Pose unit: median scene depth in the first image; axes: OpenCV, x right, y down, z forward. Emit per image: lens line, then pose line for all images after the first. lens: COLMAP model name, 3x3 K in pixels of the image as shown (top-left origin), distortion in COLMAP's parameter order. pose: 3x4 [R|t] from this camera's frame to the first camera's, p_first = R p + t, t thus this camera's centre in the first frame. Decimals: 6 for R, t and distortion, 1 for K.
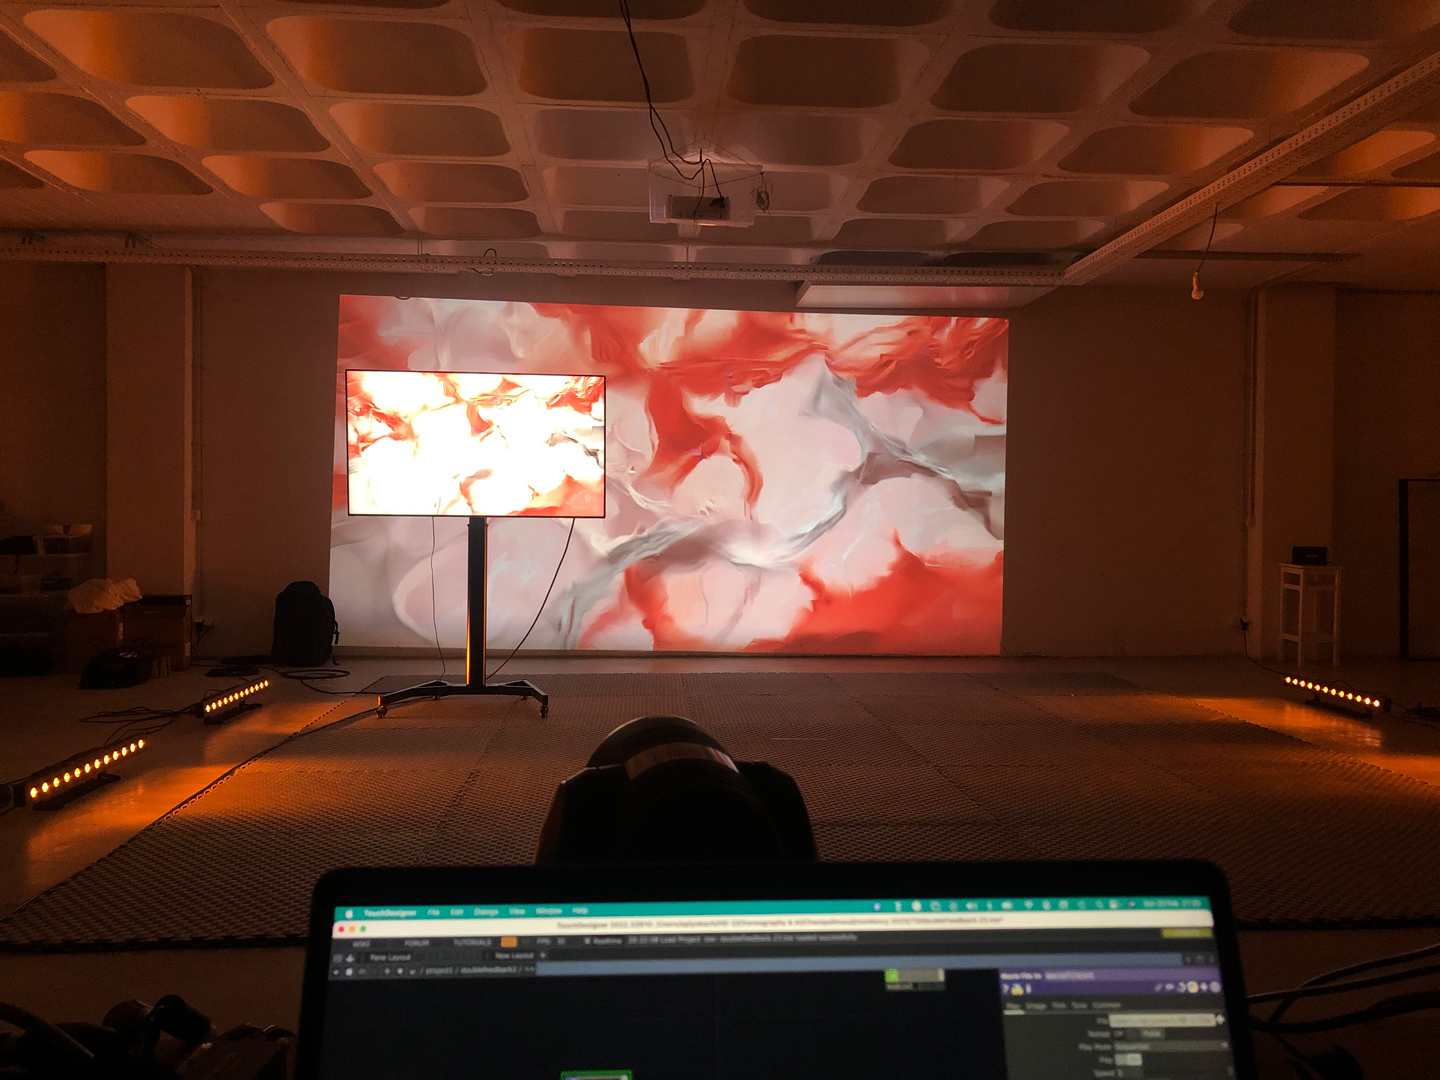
lens RADIAL K [[1182.7, 0, 721.8], [0, 1182.7, 534.6], [0, 0, 1]] dist [0.006403, 0.013436]
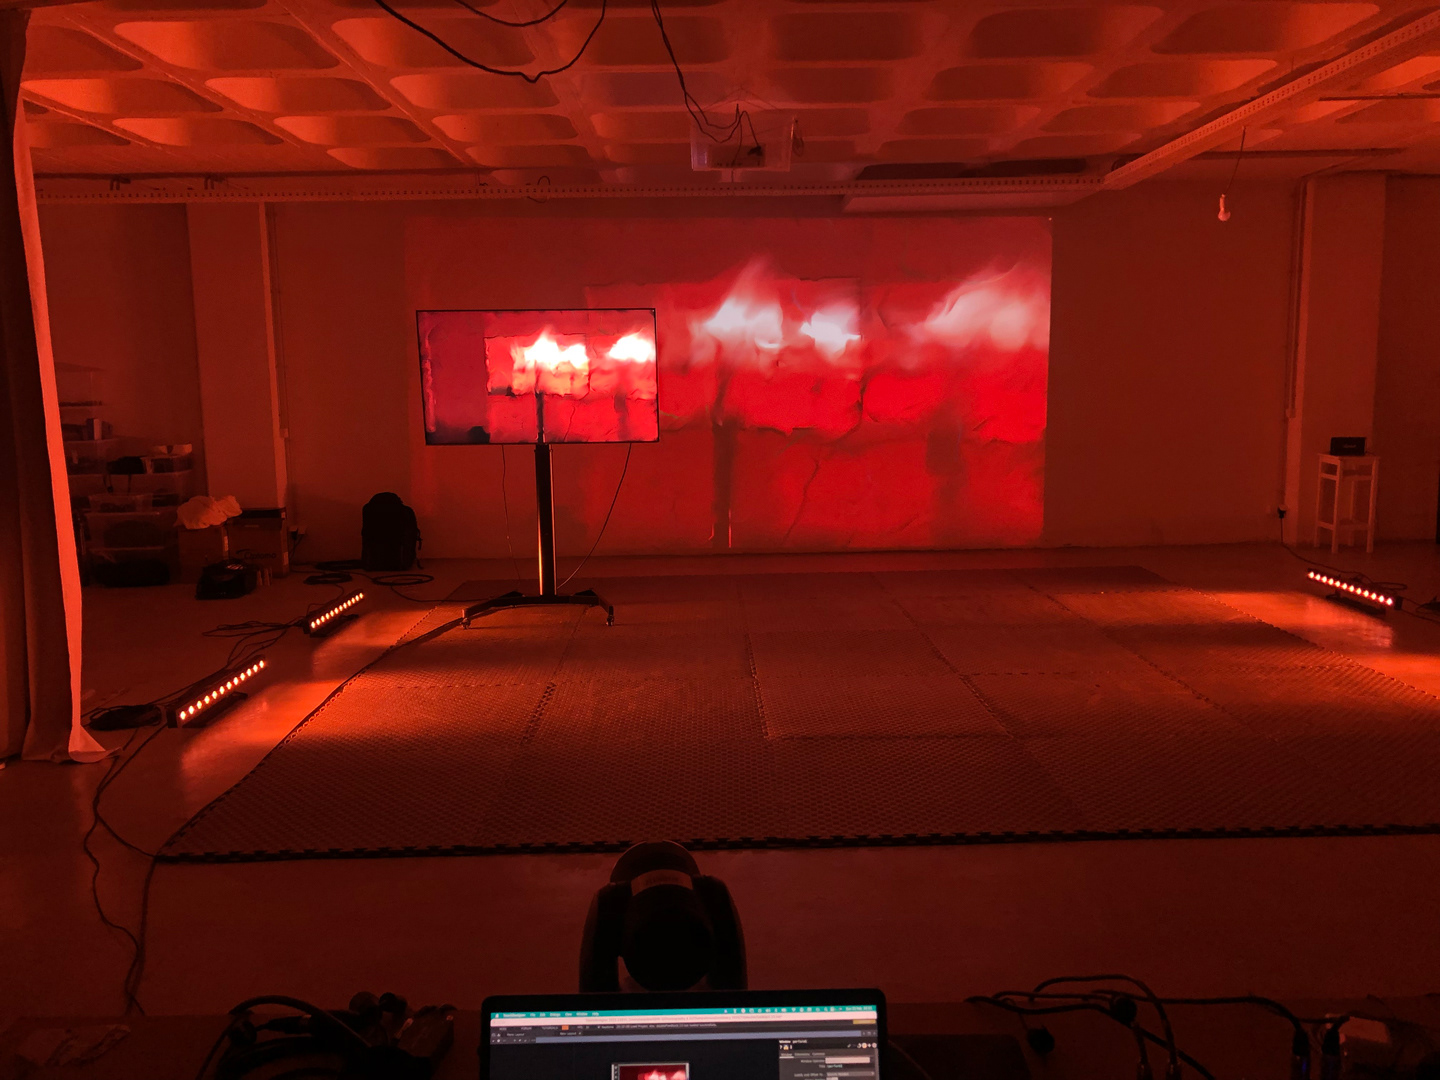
lens RADIAL K [[1180.3, 0, 721.9], [0, 1180.3, 533.3], [0, 0, 1]] dist [0.013098, 0.006322]
pose [[0.998200, -0.018033, -0.057195, 0.018211], [0.024666, 0.992770, 0.117474, -0.058085], [0.054663, -0.118674, 0.991428, -0.076873]]
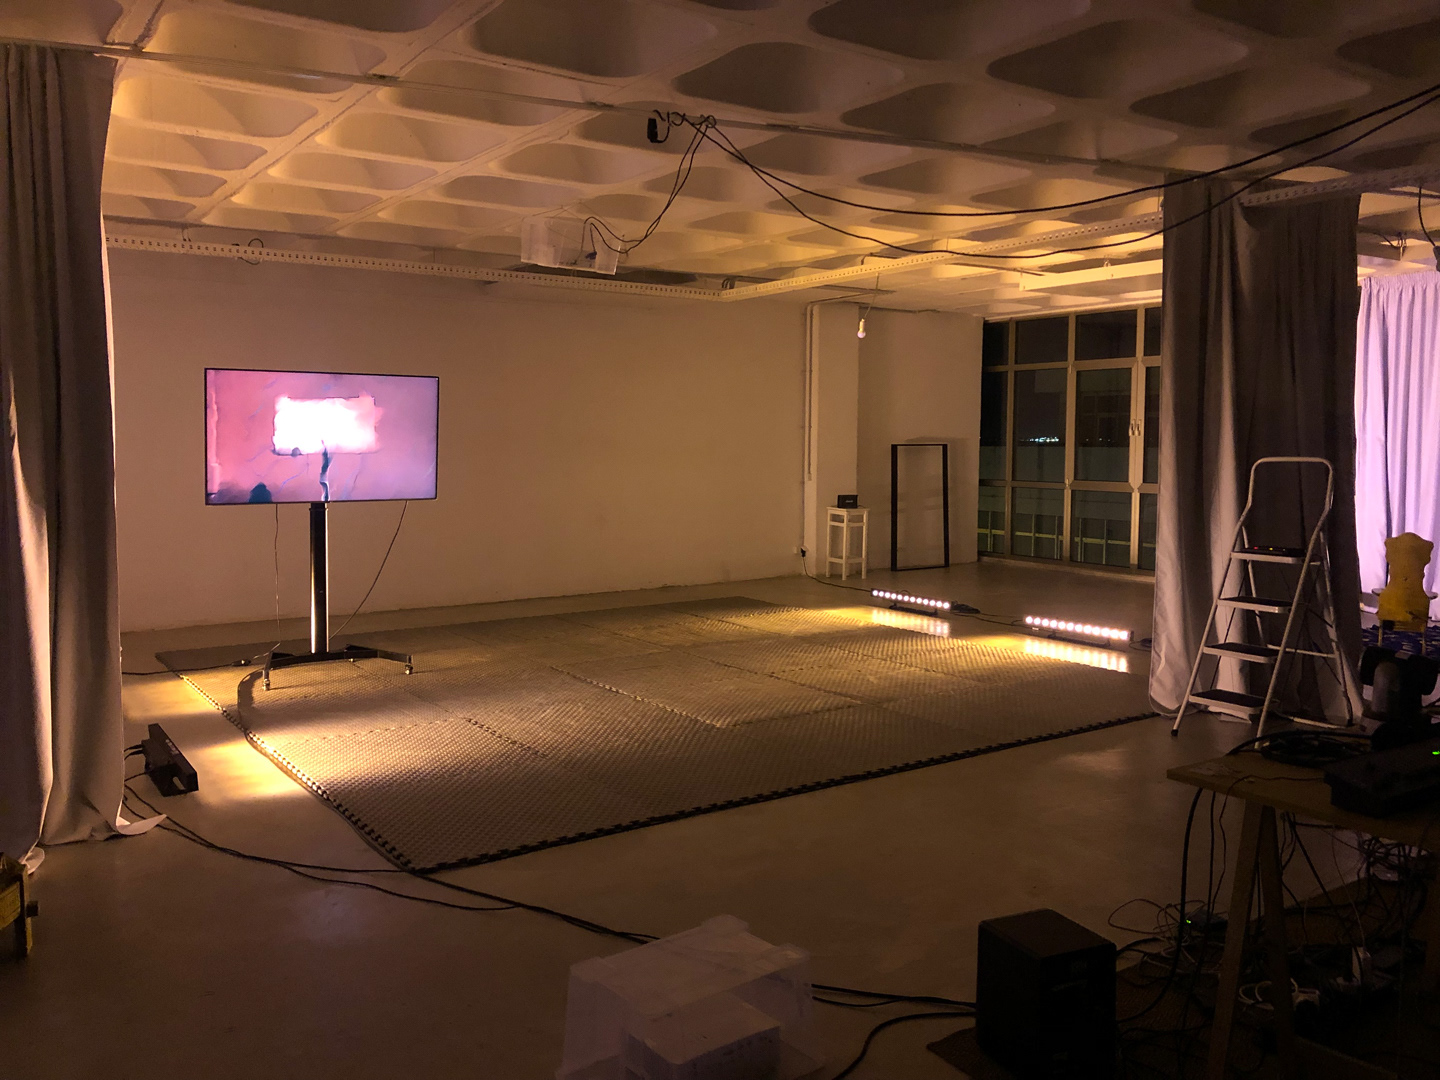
lens RADIAL K [[1162.0, 0, 720.0], [0, 1162.0, 540.0], [0, 0, 1]] dist [0.006362, 0.001262]
pose [[0.861931, -0.049467, 0.504608, -0.458023], [0.012441, 0.996993, 0.076485, -0.061099], [-0.506874, -0.059647, 0.859954, -0.141252]]
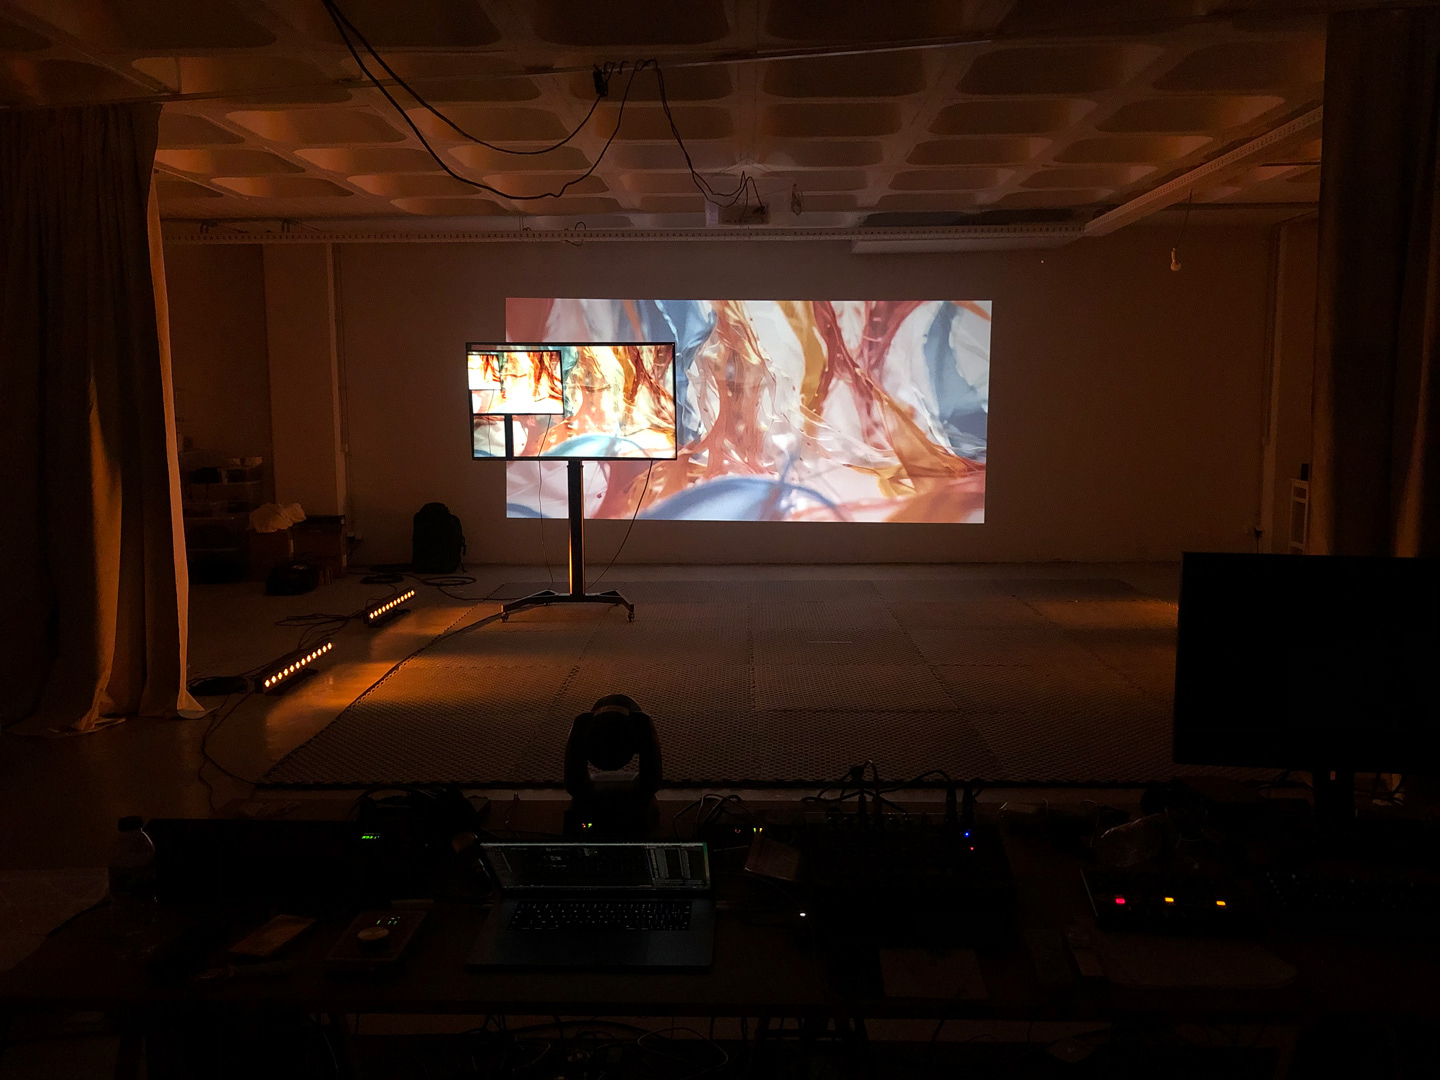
lens RADIAL K [[1182.7, 0, 721.8], [0, 1182.7, 534.6], [0, 0, 1]] dist [0.006403, 0.013436]
pose [[0.995933, -0.004602, -0.089977, 0.057599], [0.013820, 0.994678, 0.102100, -0.062967], [0.089029, -0.102928, 0.990697, -0.217098]]
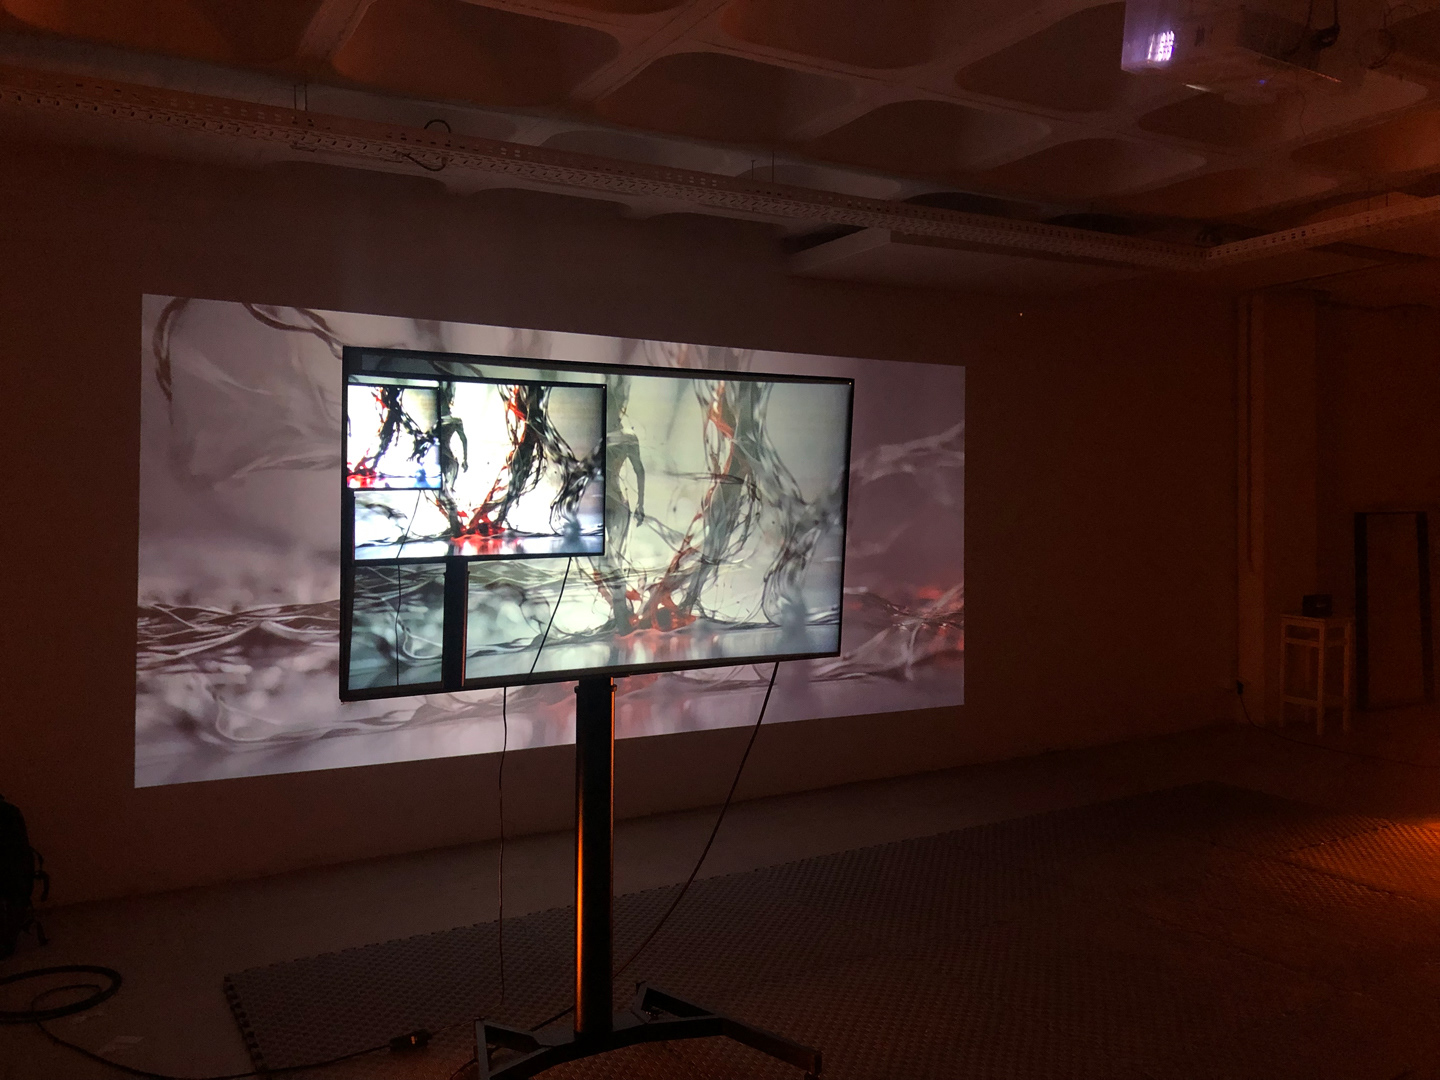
lens RADIAL K [[1182.1, 0, 727.3], [0, 1182.1, 537.0], [0, 0, 1]] dist [0.011644, 0.003070]
pose [[0.894512, -0.026174, 0.446277, -0.386272], [0.020119, 0.999630, 0.018301, -0.079577], [-0.446591, -0.007391, 0.894708, 0.591747]]
